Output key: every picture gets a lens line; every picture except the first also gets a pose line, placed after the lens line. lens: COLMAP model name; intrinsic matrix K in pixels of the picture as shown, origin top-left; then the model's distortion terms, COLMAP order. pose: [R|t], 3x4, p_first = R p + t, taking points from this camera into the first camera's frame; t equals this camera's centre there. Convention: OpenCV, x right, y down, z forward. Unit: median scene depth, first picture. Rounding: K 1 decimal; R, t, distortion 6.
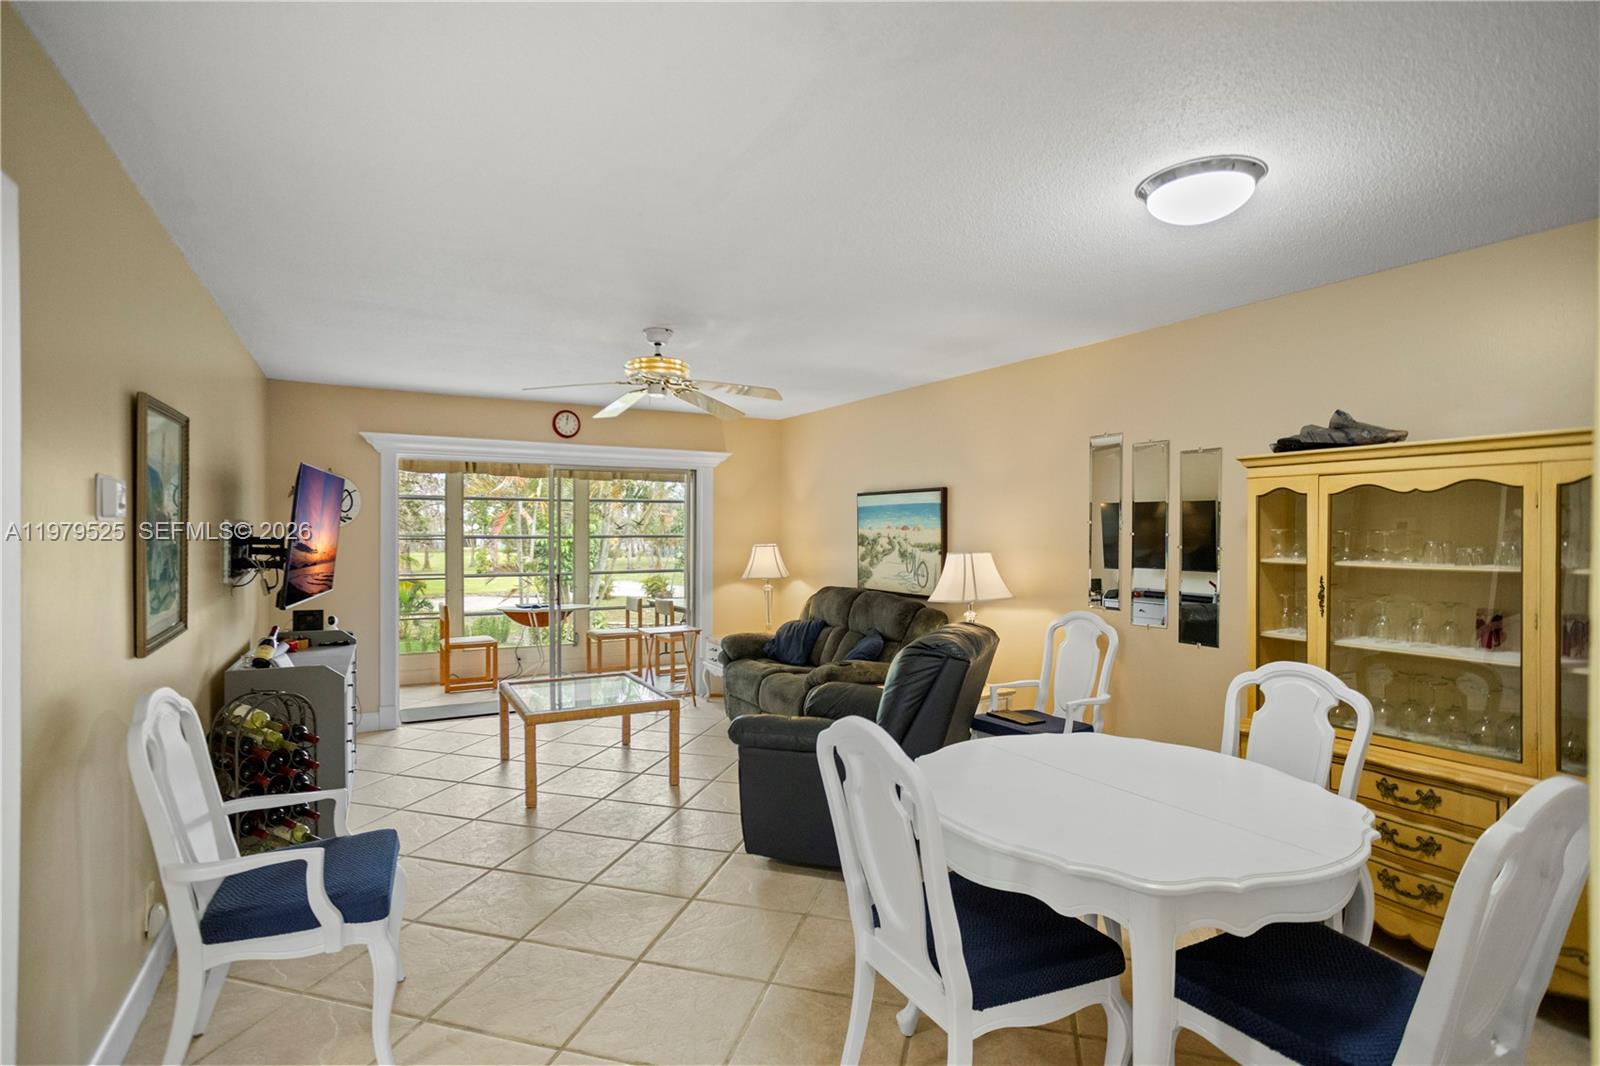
lens RADIAL K [[774.8, 0, 792.4], [0, 774.8, 539.0], [0, 0, 1]] dist [-0.051726, 0.029508]
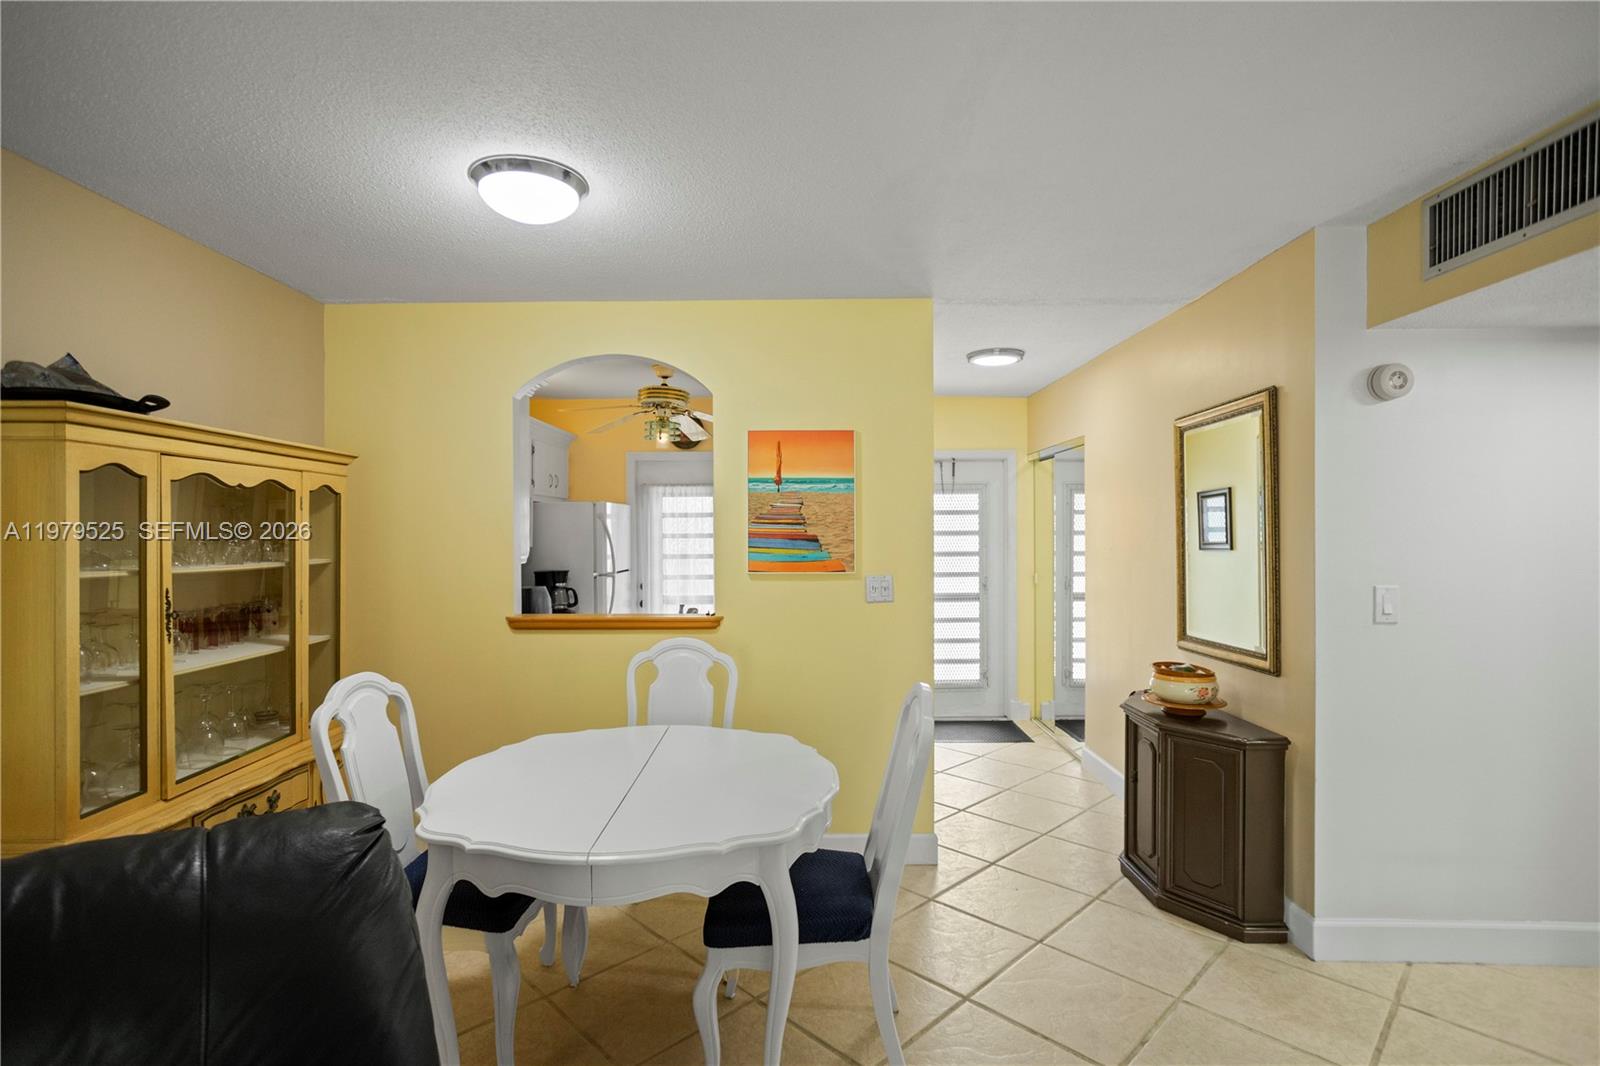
lens RADIAL K [[774.8, 0, 792.4], [0, 774.8, 539.0], [0, 0, 1]] dist [-0.051726, 0.029508]
pose [[-0.869212, -0.005964, 0.494404, -0.107133], [0.001542, 0.999890, 0.014772, -0.005080], [-0.494437, 0.013602, -0.869107, 0.690625]]
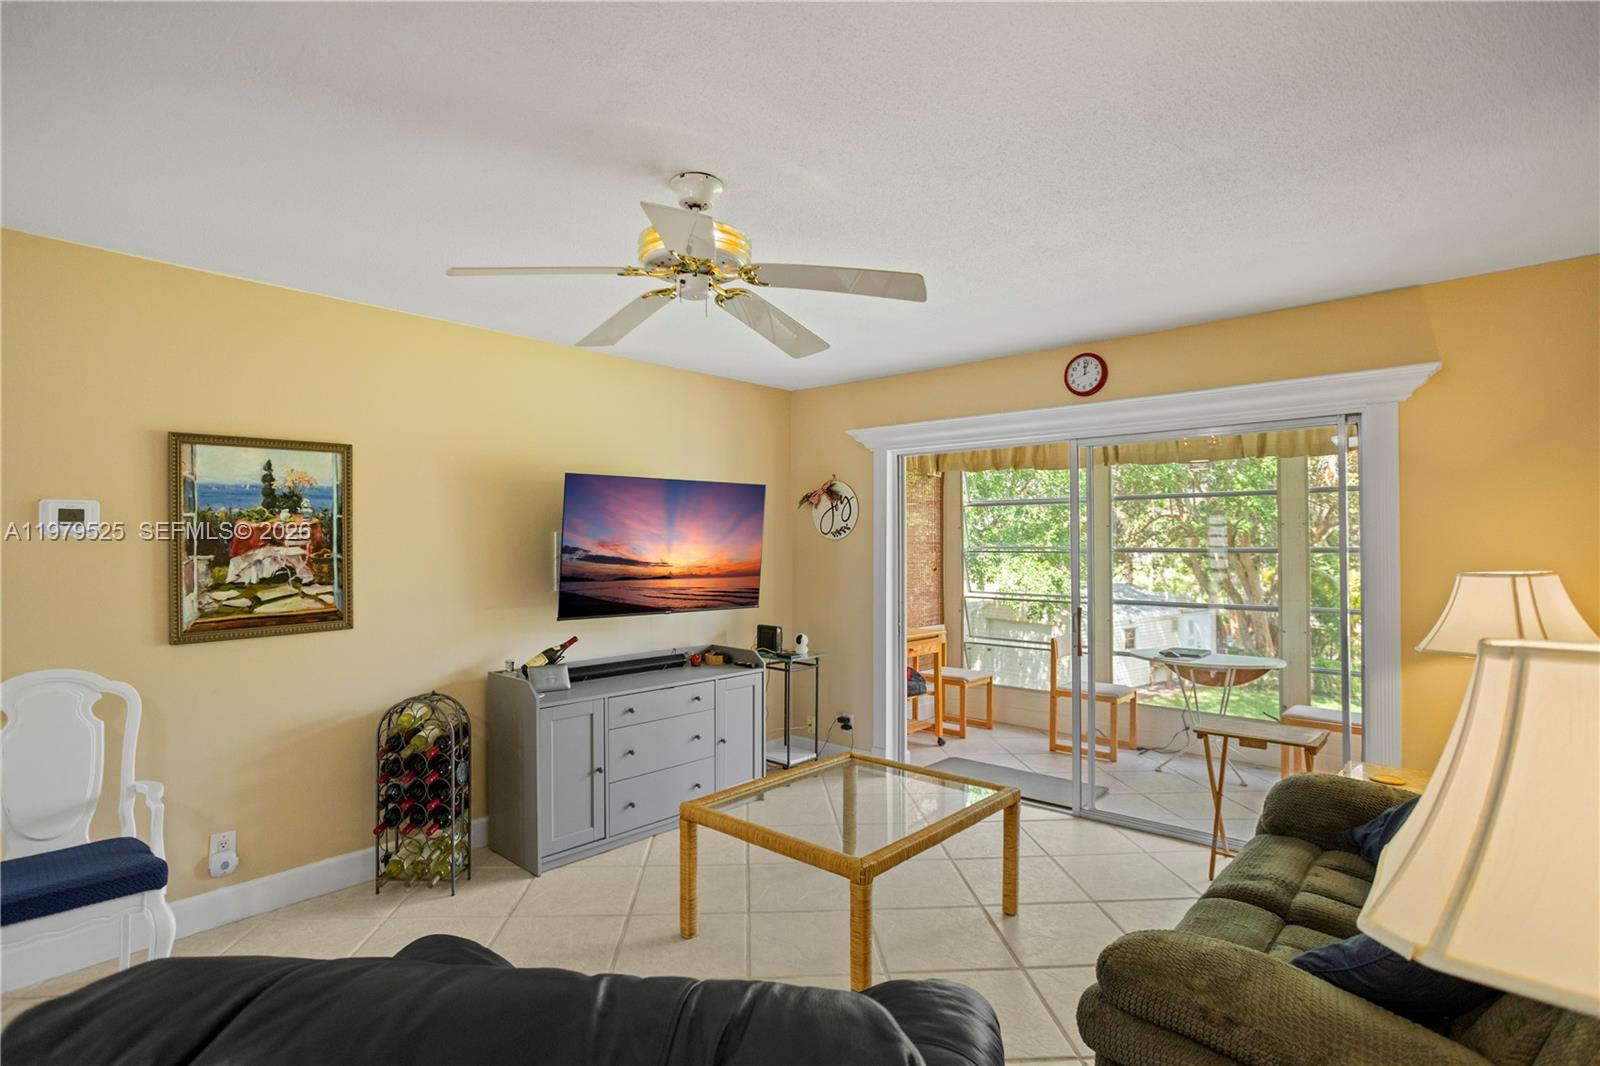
lens RADIAL K [[774.1, 0, 800.4], [0, 774.1, 520.6], [0, 0, 1]] dist [-0.033891, -0.000047]
pose [[0.322976, -0.032521, -0.945848, 0.265935], [-0.004425, 0.999347, -0.035871, -0.003272], [0.946397, 0.015771, 0.322621, 0.649256]]
